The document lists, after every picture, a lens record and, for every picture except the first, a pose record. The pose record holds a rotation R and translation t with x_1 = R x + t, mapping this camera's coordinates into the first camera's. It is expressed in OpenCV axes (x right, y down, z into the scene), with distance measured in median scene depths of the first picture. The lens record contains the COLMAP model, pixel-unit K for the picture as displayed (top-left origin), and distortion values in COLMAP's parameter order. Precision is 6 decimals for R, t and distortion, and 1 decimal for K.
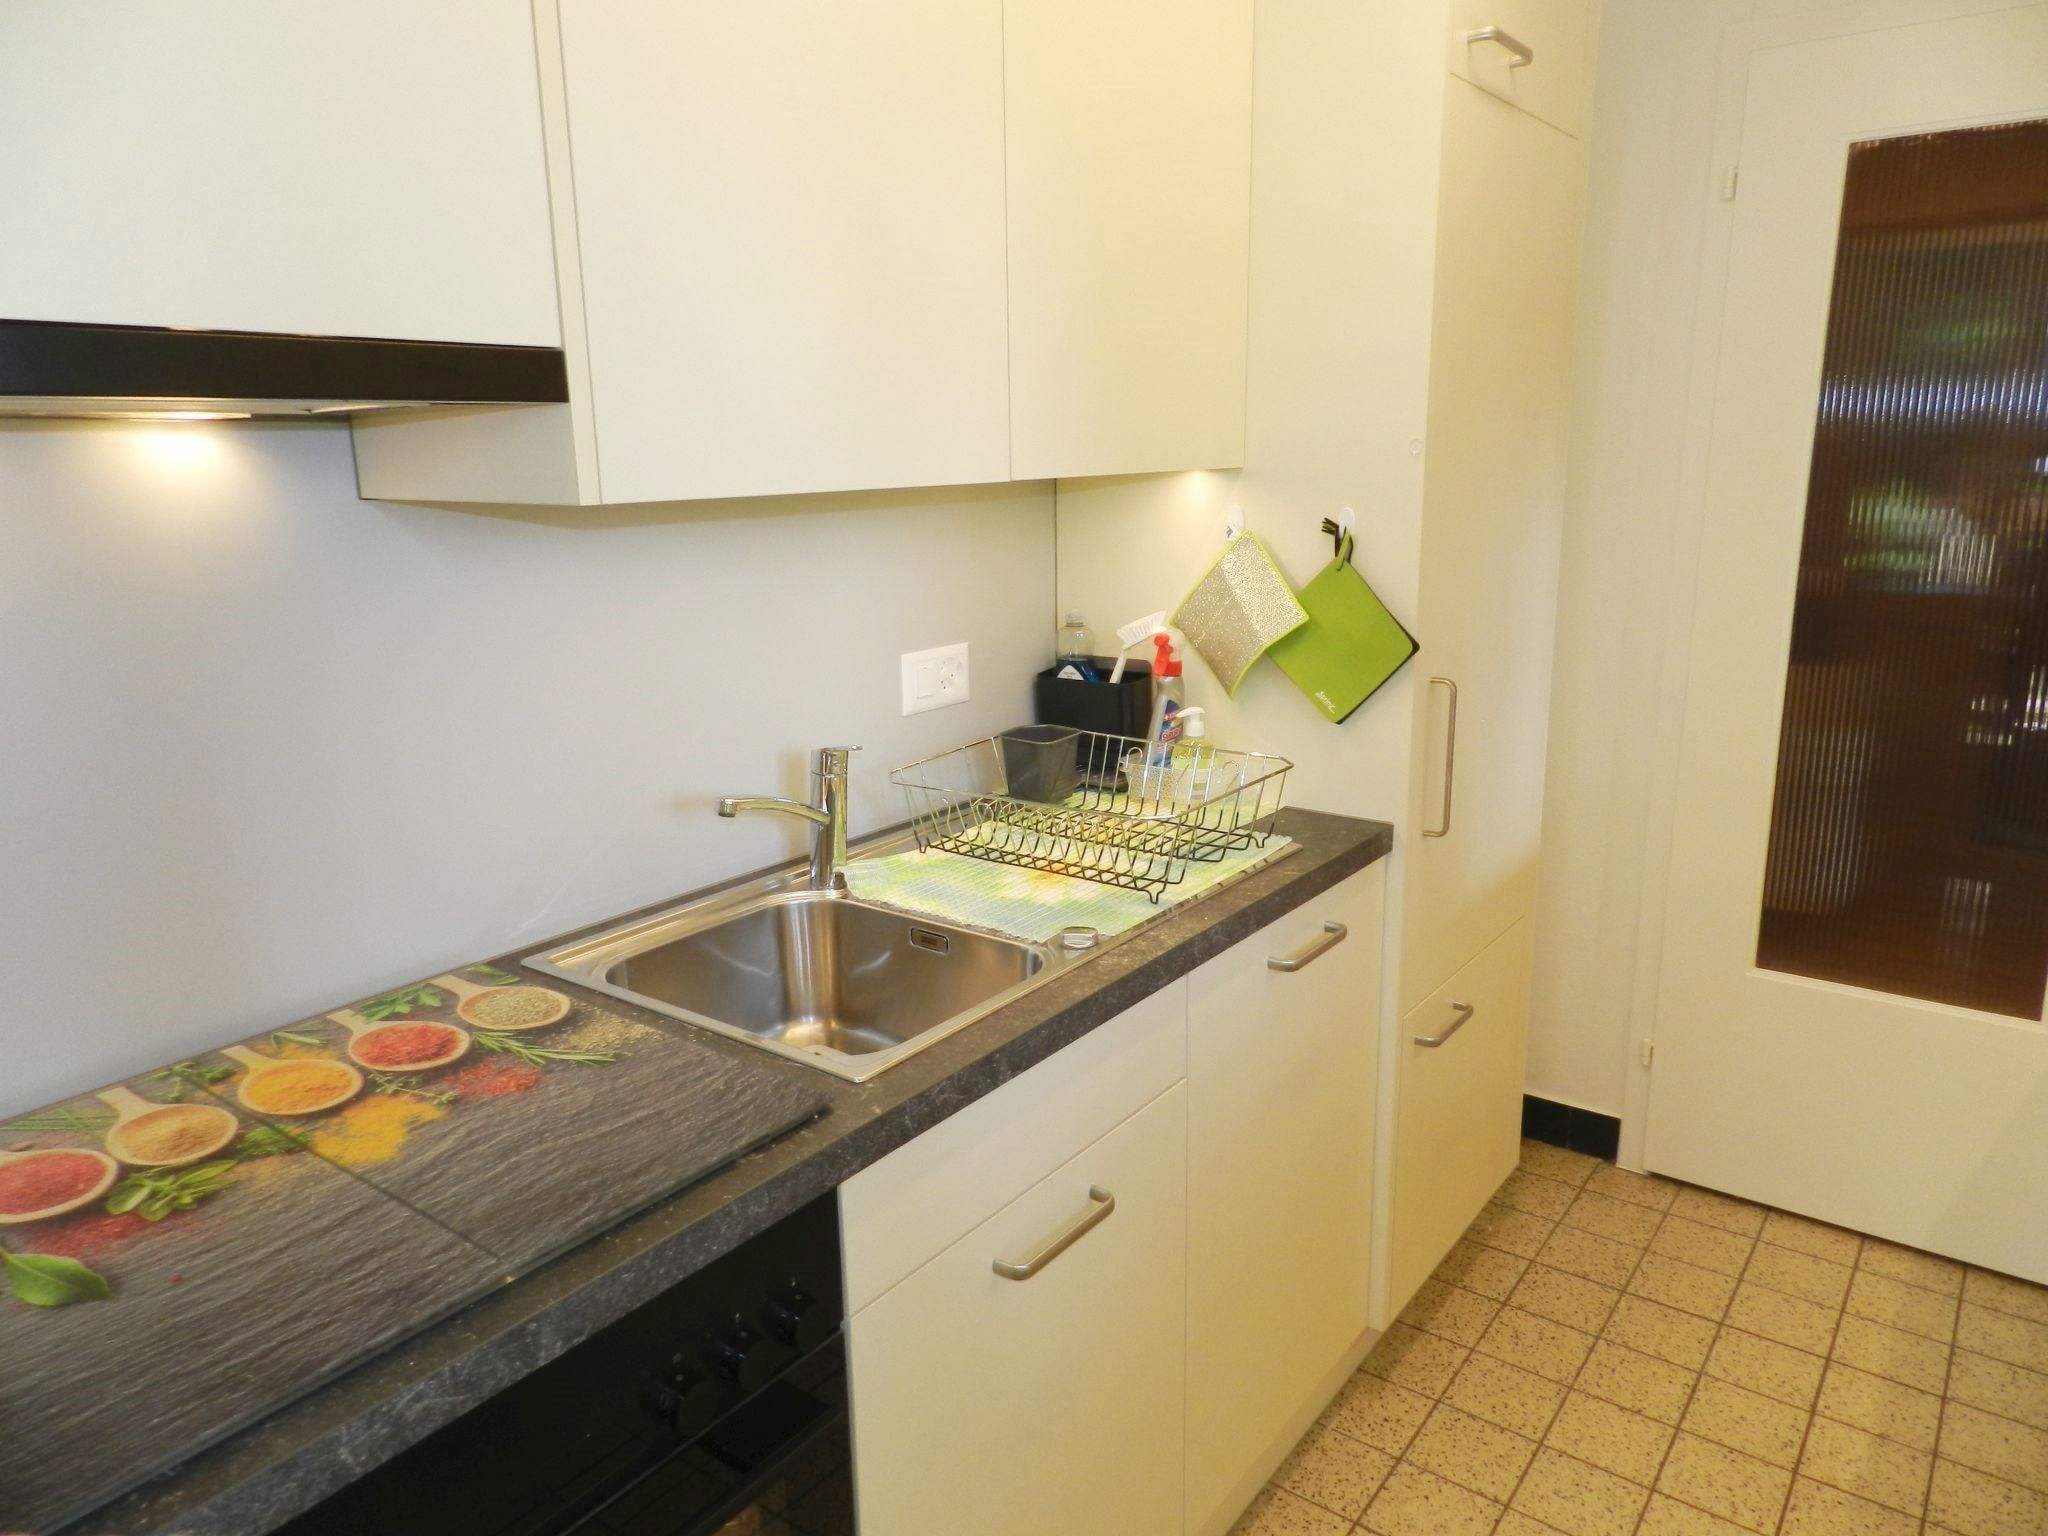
lens RADIAL K [[1383.2, 0, 1024.0], [0, 1383.2, 768.0], [0, 0, 1]] dist [0.017810, -0.003102]
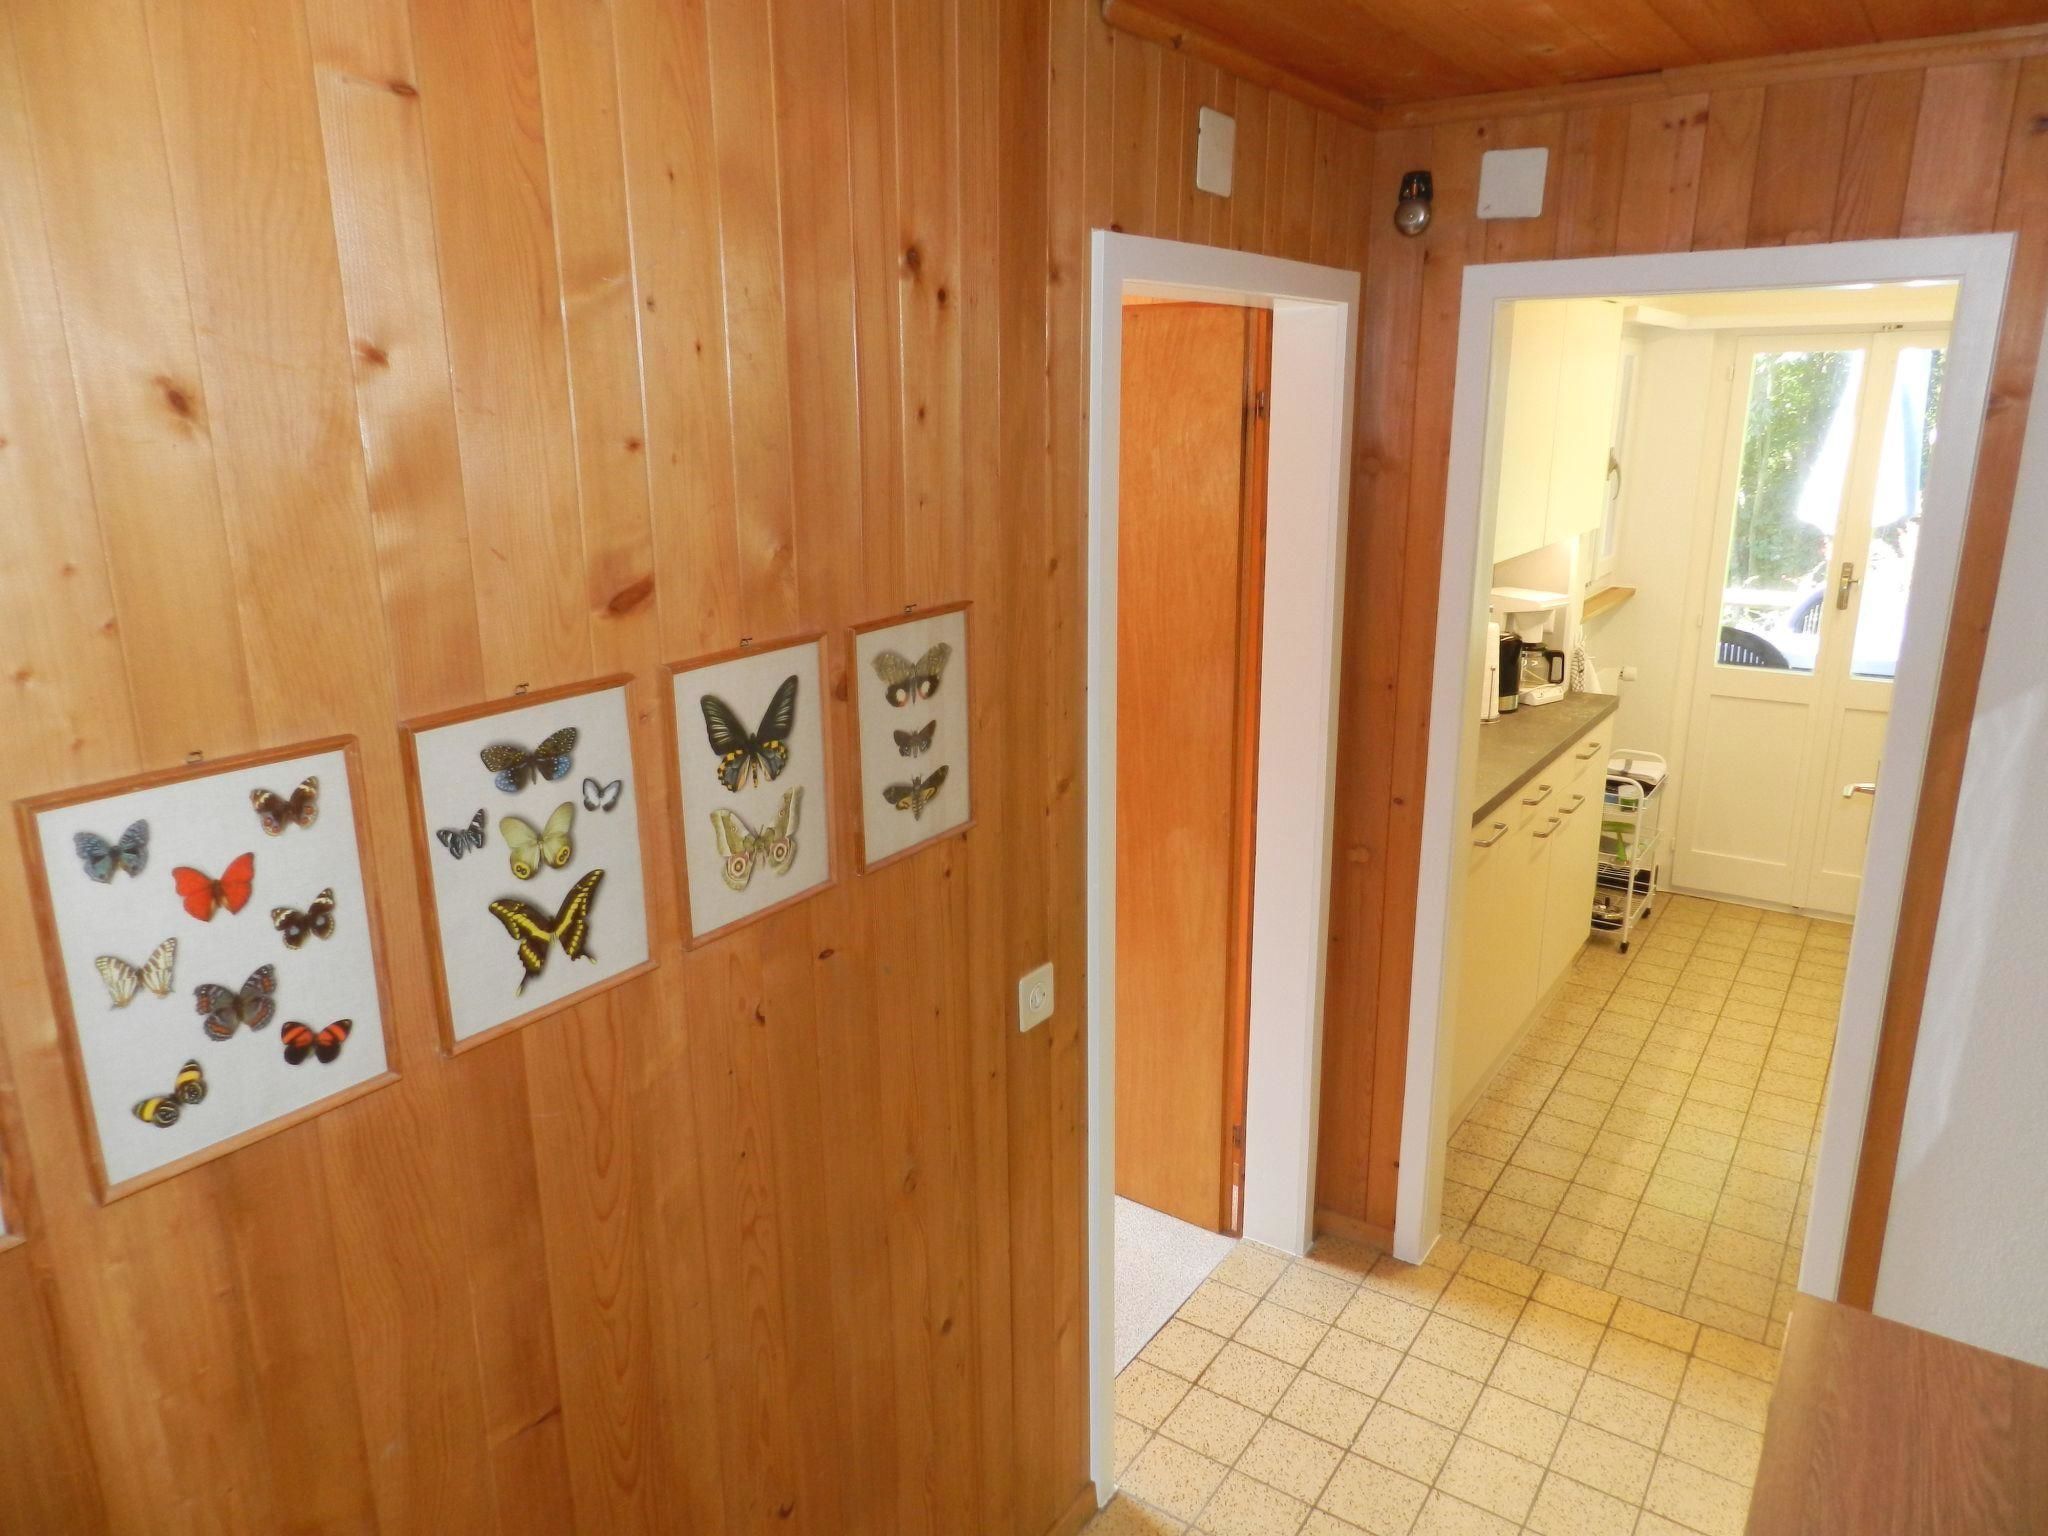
lens RADIAL K [[1383.2, 0, 1024.0], [0, 1383.2, 768.0], [0, 0, 1]] dist [0.017810, -0.003102]
pose [[-0.998283, 0.035795, -0.046373, 1.349261], [0.009515, 0.880172, 0.474559, -0.732607], [0.057803, 0.473303, -0.879001, 2.148693]]
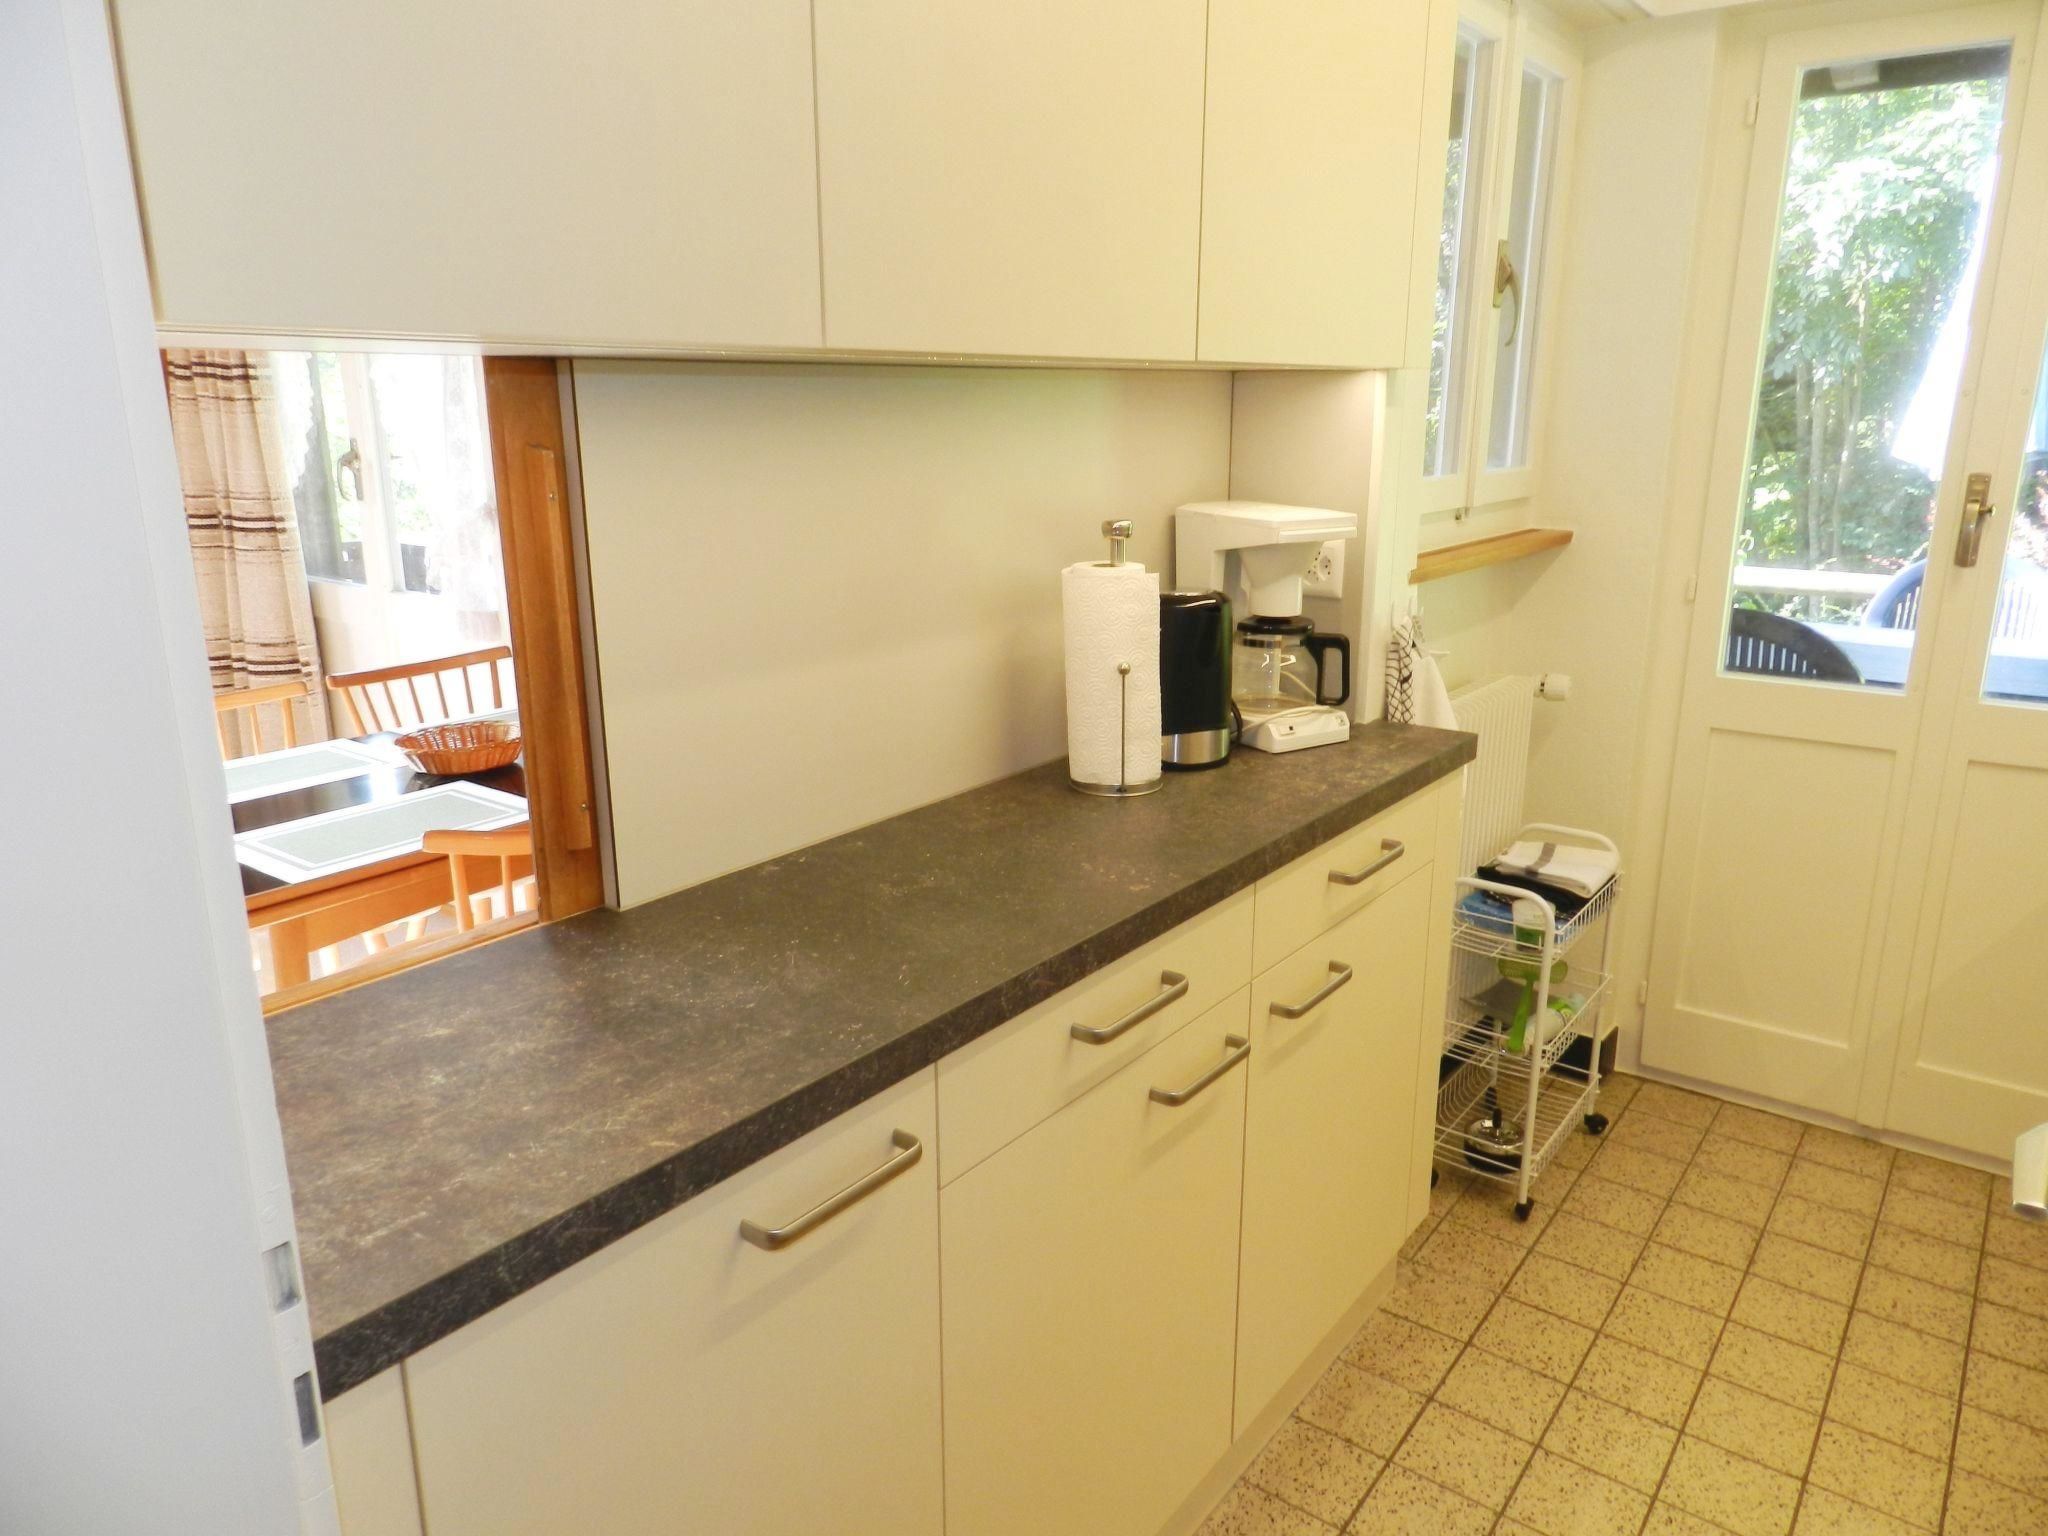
lens RADIAL K [[1383.2, 0, 1024.0], [0, 1383.2, 768.0], [0, 0, 1]] dist [0.017810, -0.003102]
pose [[-0.999825, 0.017592, 0.006386, 0.684630], [0.018526, 0.881985, 0.470913, -0.285998], [0.002652, 0.470949, -0.882156, 1.213264]]
